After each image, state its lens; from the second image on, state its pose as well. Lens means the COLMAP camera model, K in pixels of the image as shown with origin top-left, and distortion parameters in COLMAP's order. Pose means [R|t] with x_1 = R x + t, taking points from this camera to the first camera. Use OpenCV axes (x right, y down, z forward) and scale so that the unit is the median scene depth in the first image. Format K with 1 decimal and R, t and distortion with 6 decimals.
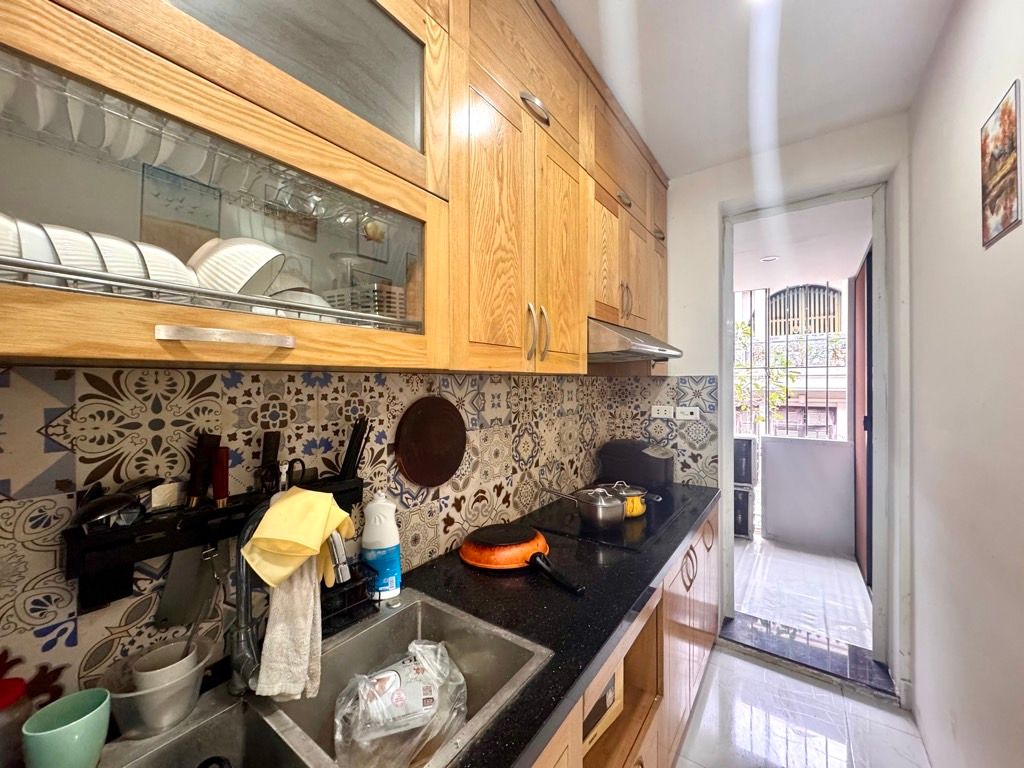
lens RADIAL K [[403.2, 0, 509.0], [0, 403.2, 384.4], [0, 0, 1]] dist [-0.002202, -0.000043]
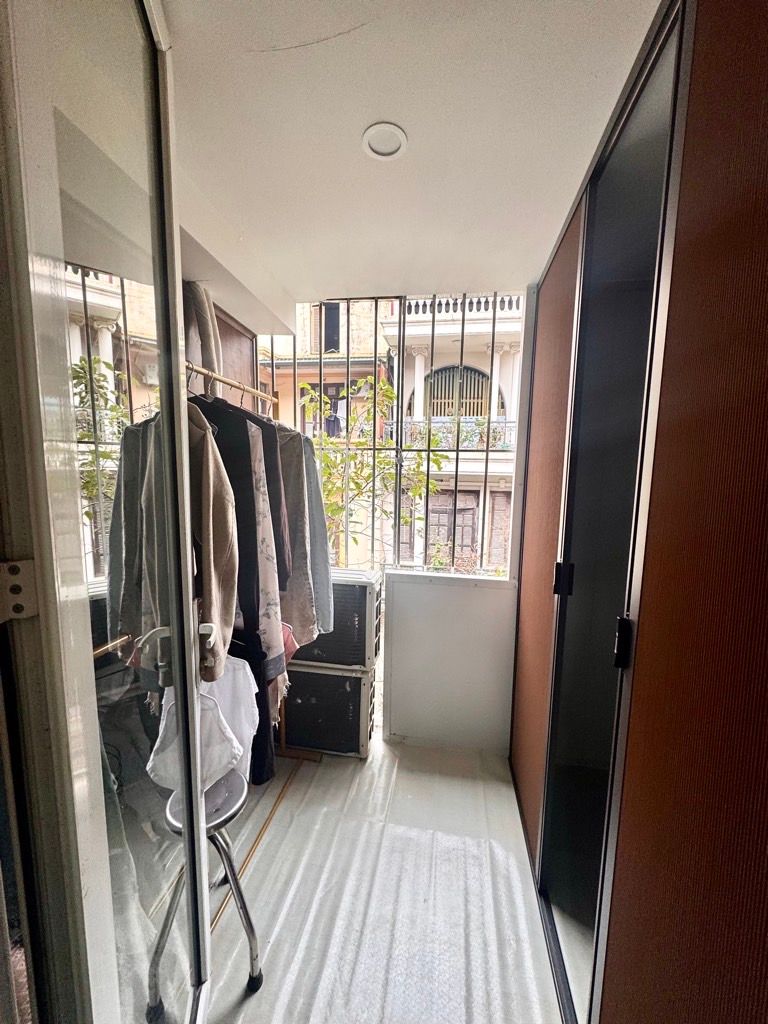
lens RADIAL K [[403.2, 0, 384.0], [0, 403.2, 512.0], [0, 0, 1]] dist [-0.002202, -0.000043]
pose [[0.896803, -0.037466, 0.440840, 0.670378], [-0.017831, 0.992538, 0.120626, -0.041753], [-0.442070, -0.116039, 0.889443, 0.905097]]
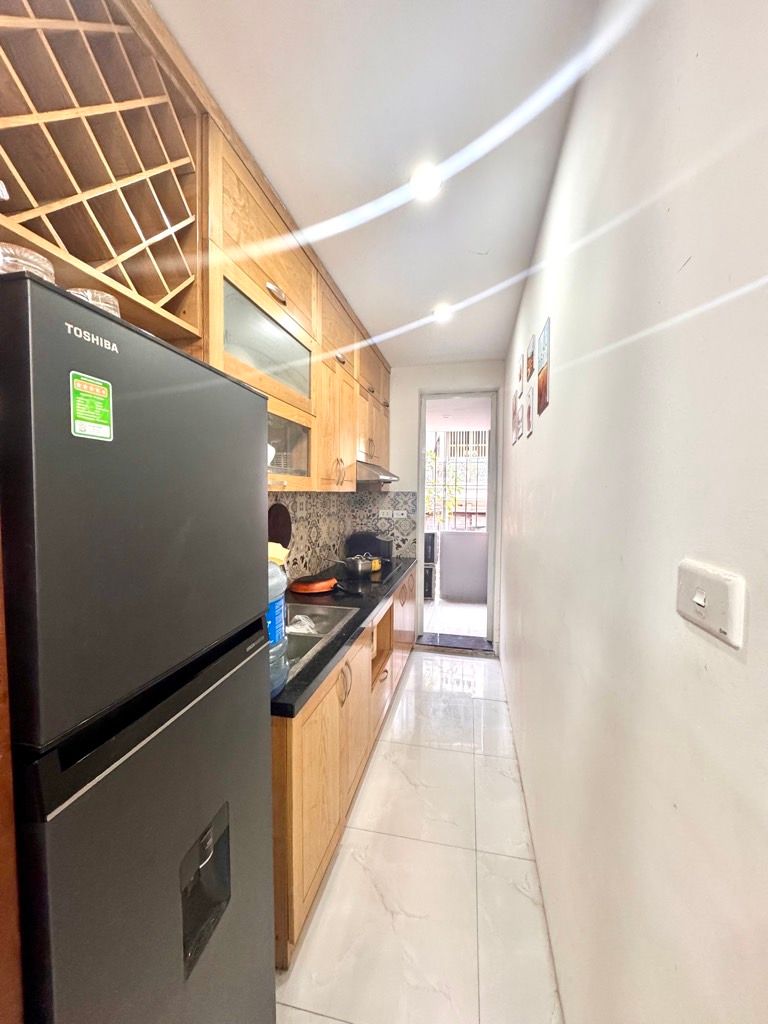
lens RADIAL K [[403.2, 0, 384.0], [0, 403.2, 512.0], [0, 0, 1]] dist [-0.002202, -0.000043]
pose [[0.917143, -0.008815, 0.398461, -0.281423], [-0.009880, 0.998945, 0.044840, -0.011037], [-0.398436, -0.045062, 0.916089, -0.496218]]
